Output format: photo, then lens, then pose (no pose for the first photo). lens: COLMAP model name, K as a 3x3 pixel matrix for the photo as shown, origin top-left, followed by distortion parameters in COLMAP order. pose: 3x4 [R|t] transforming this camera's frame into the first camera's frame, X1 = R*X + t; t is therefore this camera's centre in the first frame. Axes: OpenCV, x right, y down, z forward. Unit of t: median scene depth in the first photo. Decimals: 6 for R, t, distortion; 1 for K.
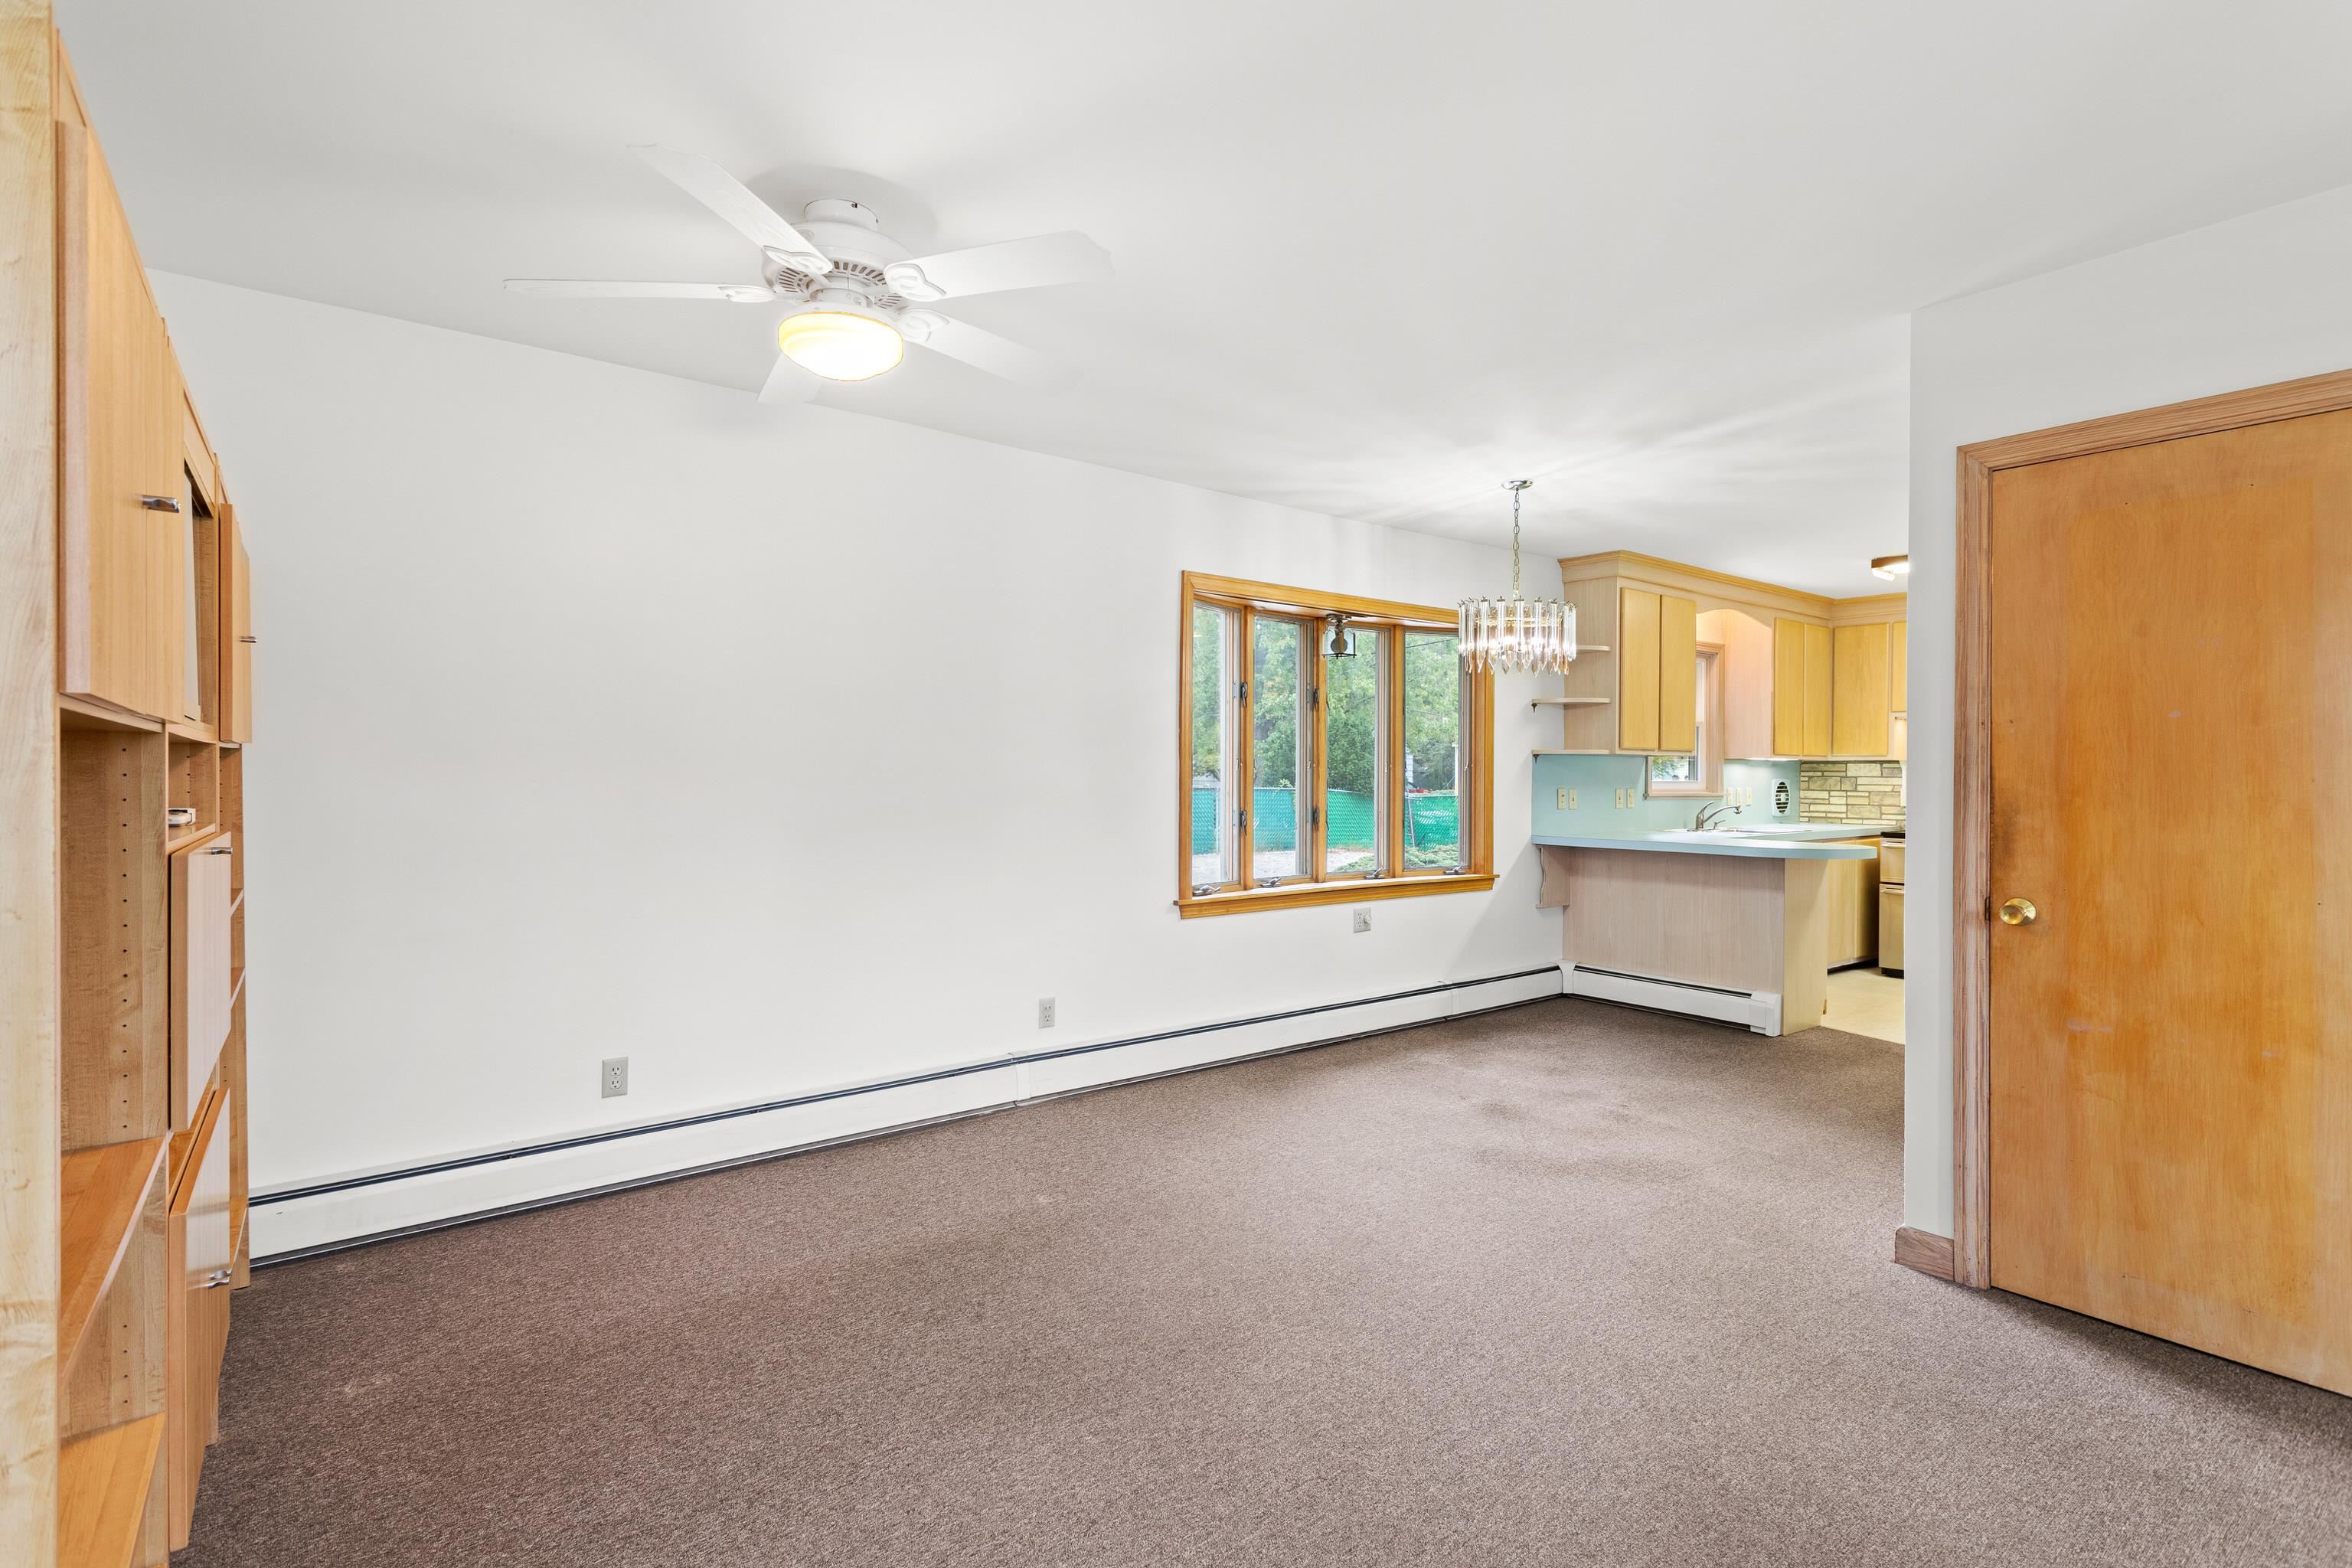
lens RADIAL K [[1119.0, 0, 1182.1], [0, 1119.0, 778.2], [0, 0, 1]] dist [0.005220, 0.000168]
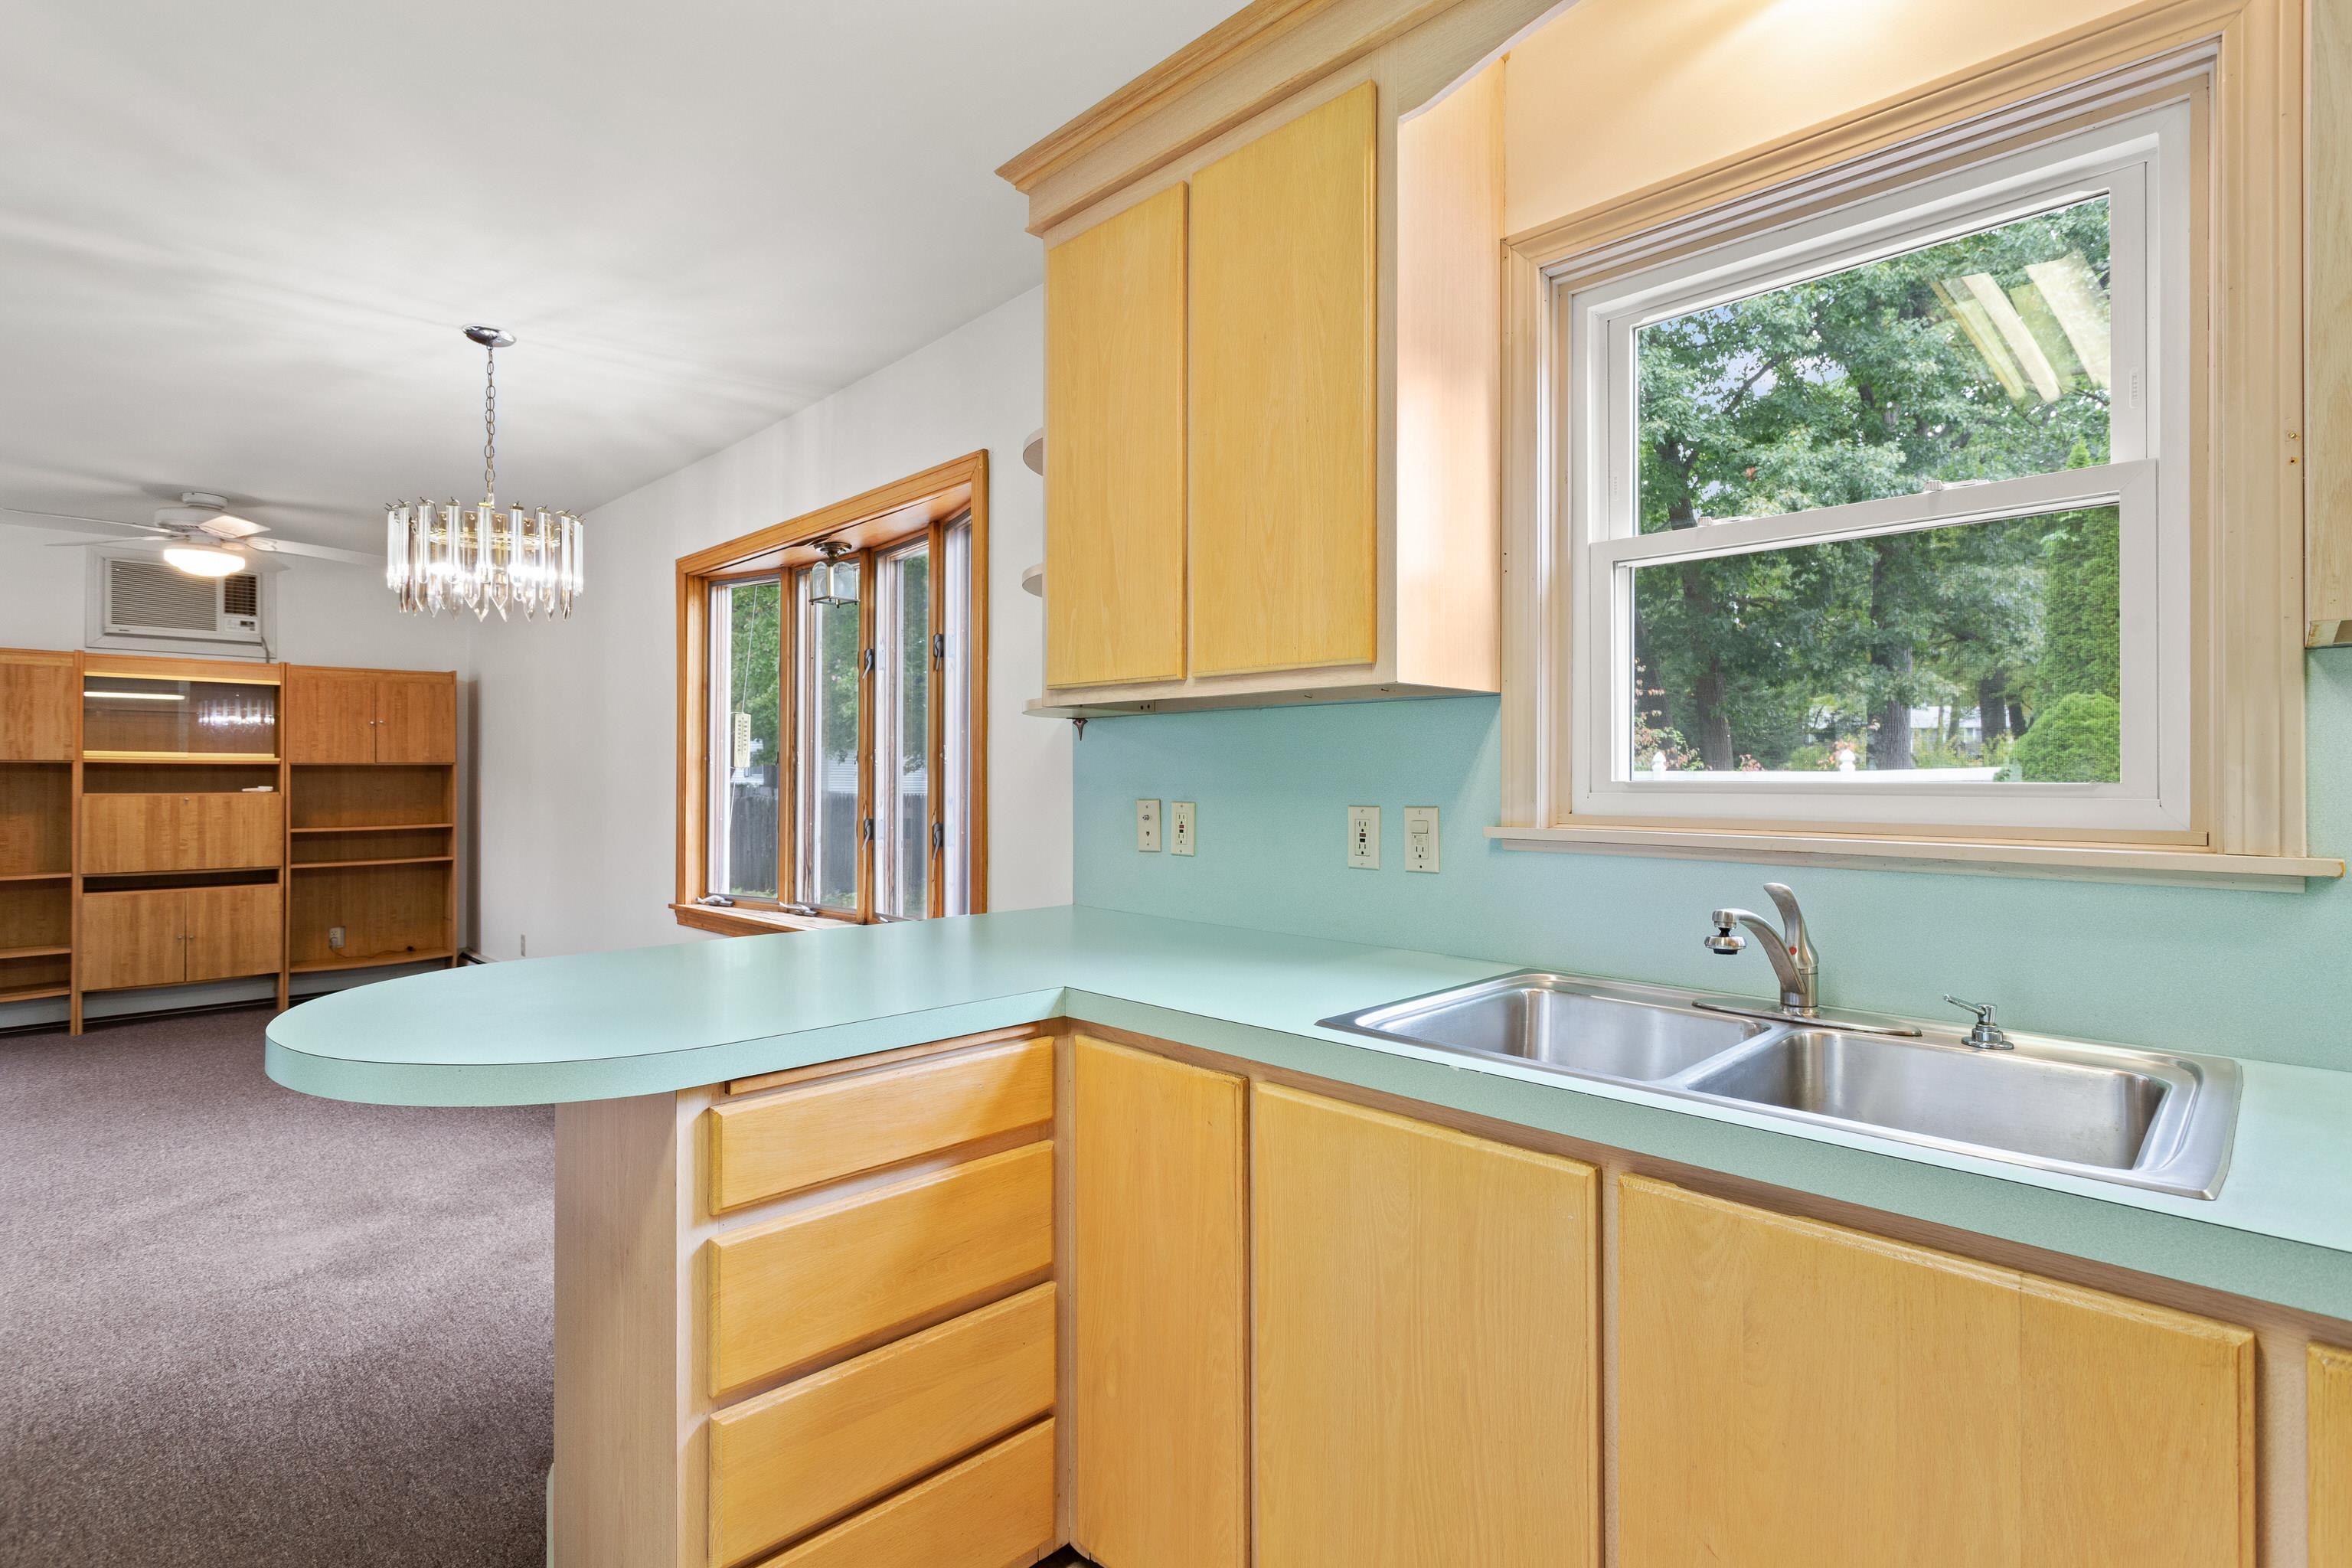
lens RADIAL K [[1108.0, 0, 1181.0], [0, 1108.0, 770.6], [0, 0, 1]] dist [0.000890, -0.000351]
pose [[0.126271, -0.011427, -0.991930, 0.735369], [-0.003472, 0.999922, -0.011962, 0.003571], [0.991990, 0.004955, 0.126222, 0.968318]]
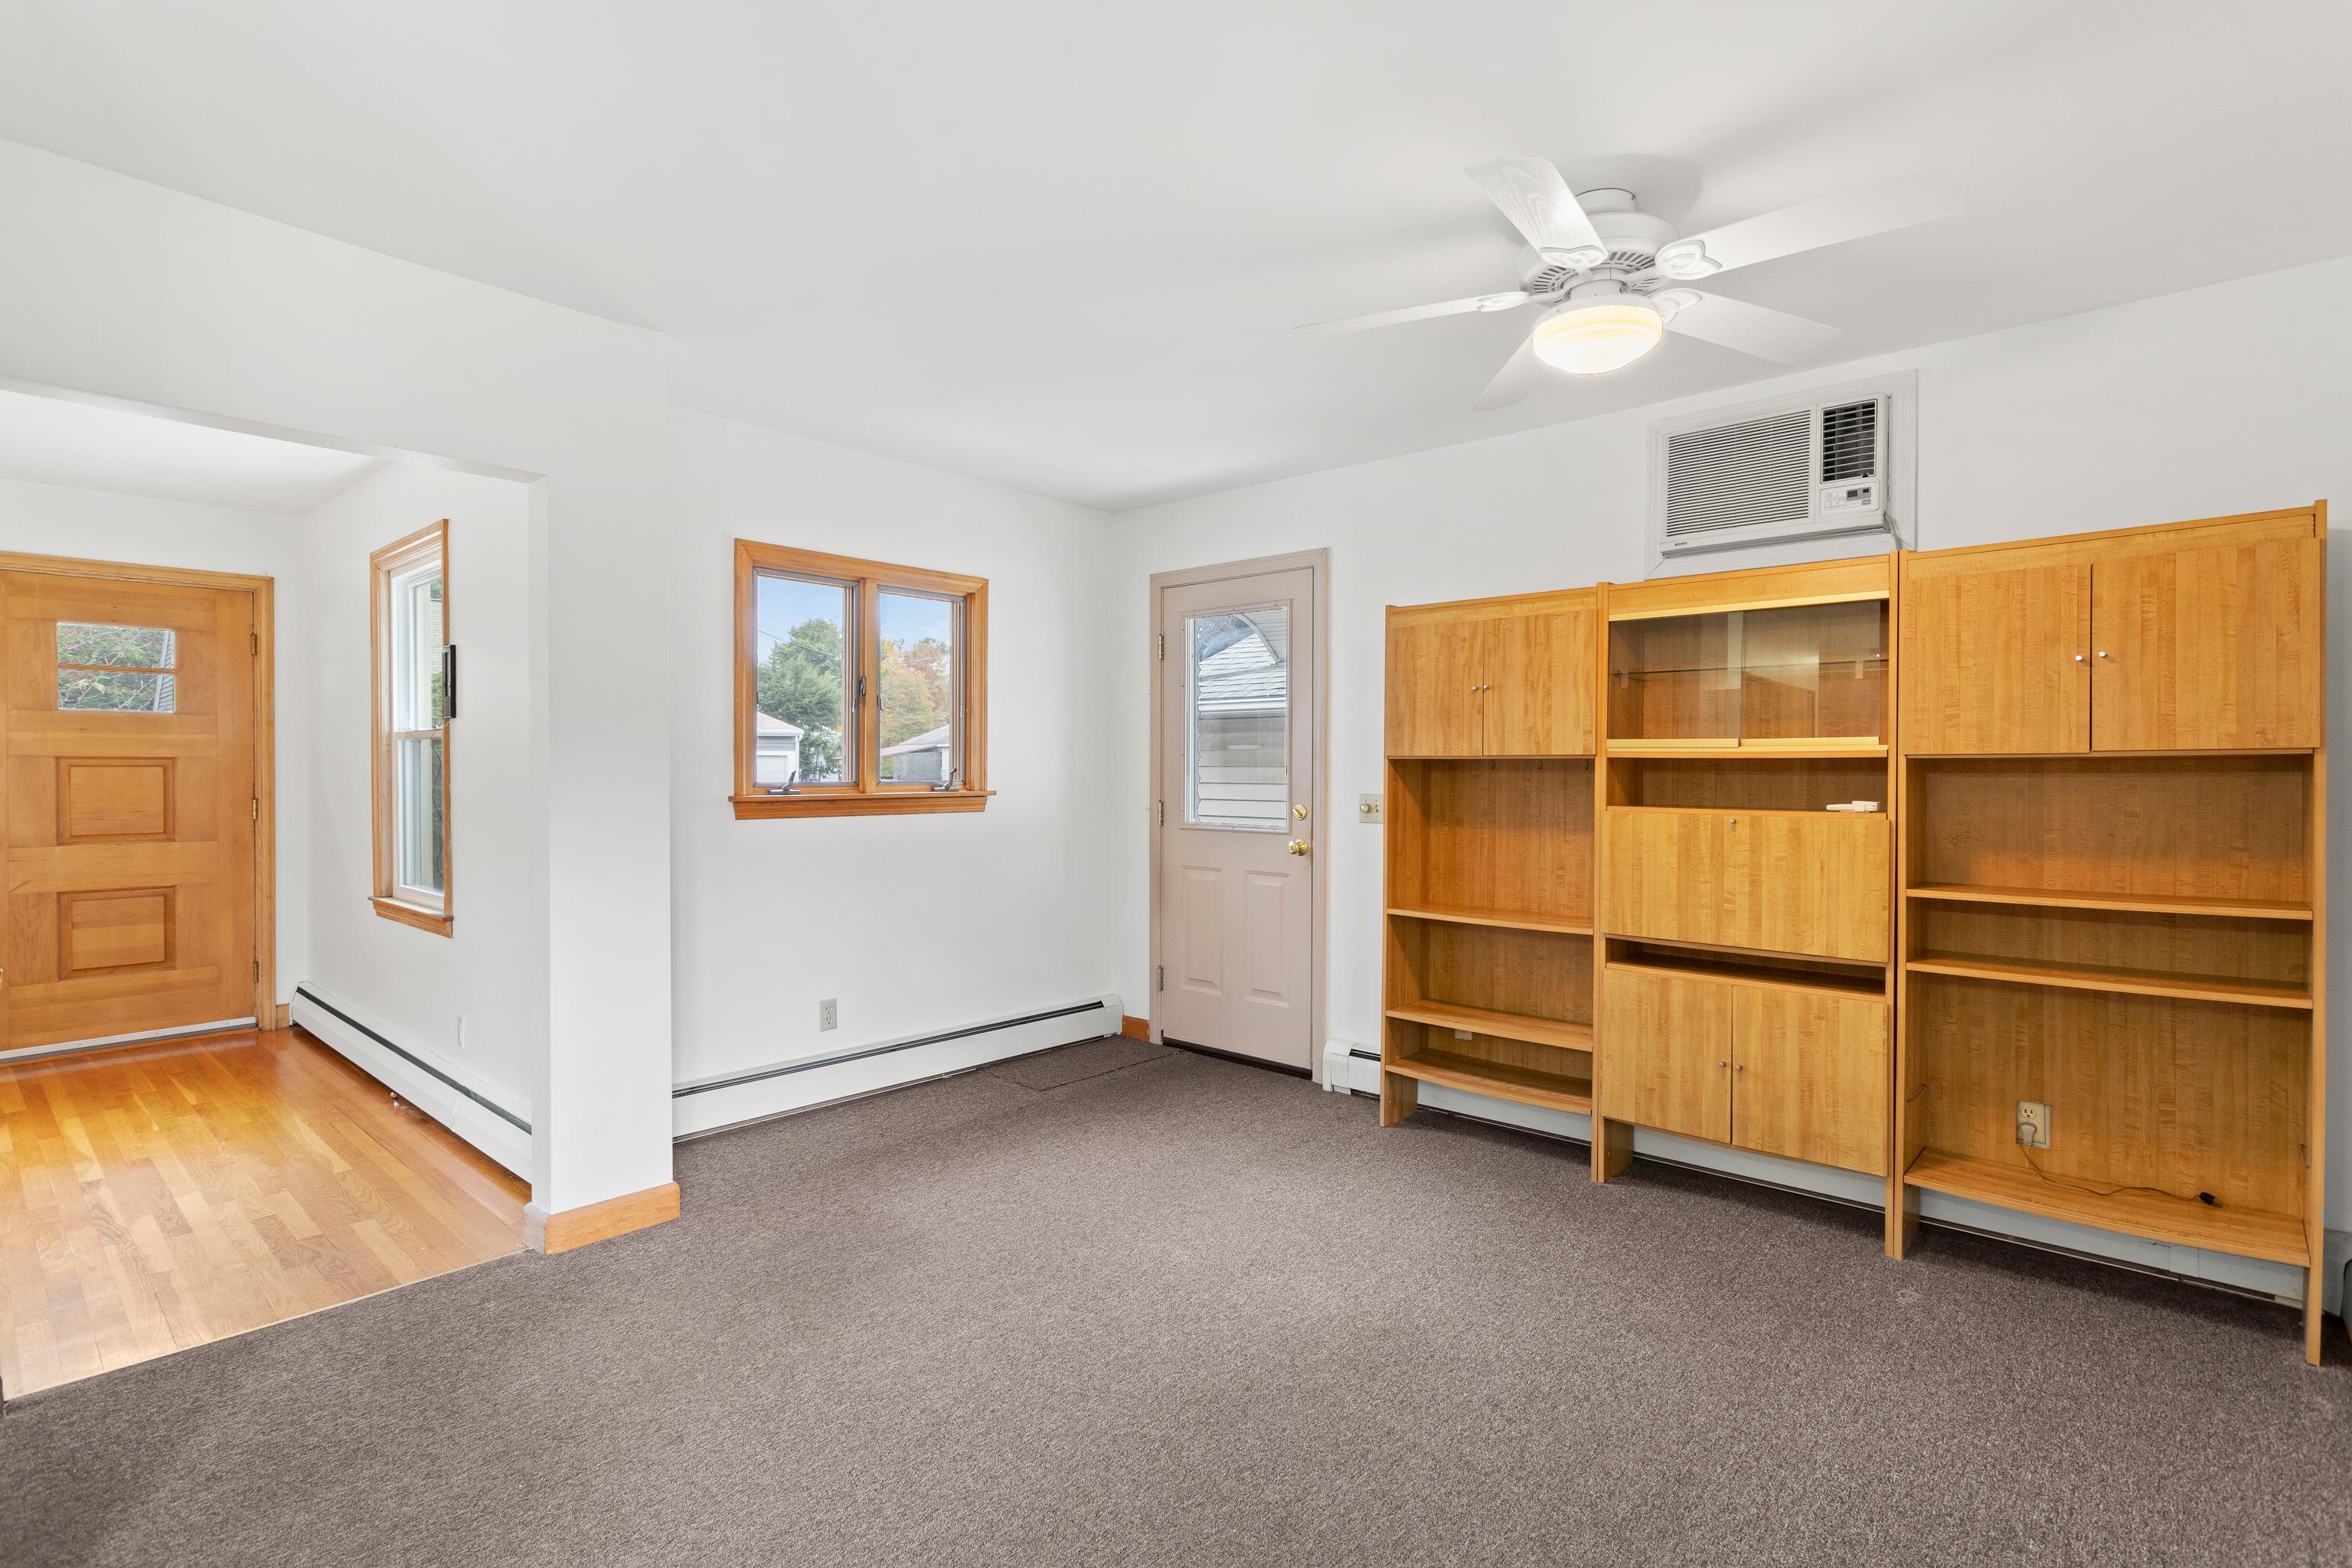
lens RADIAL K [[1113.3, 0, 1176.7], [0, 1113.3, 779.1], [0, 0, 1]] dist [0.002490, 0.000393]
pose [[-0.982981, -0.009043, -0.183485, 0.091268], [-0.010942, 0.999896, 0.009343, -0.002299], [0.183382, 0.011192, -0.982978, 0.736872]]
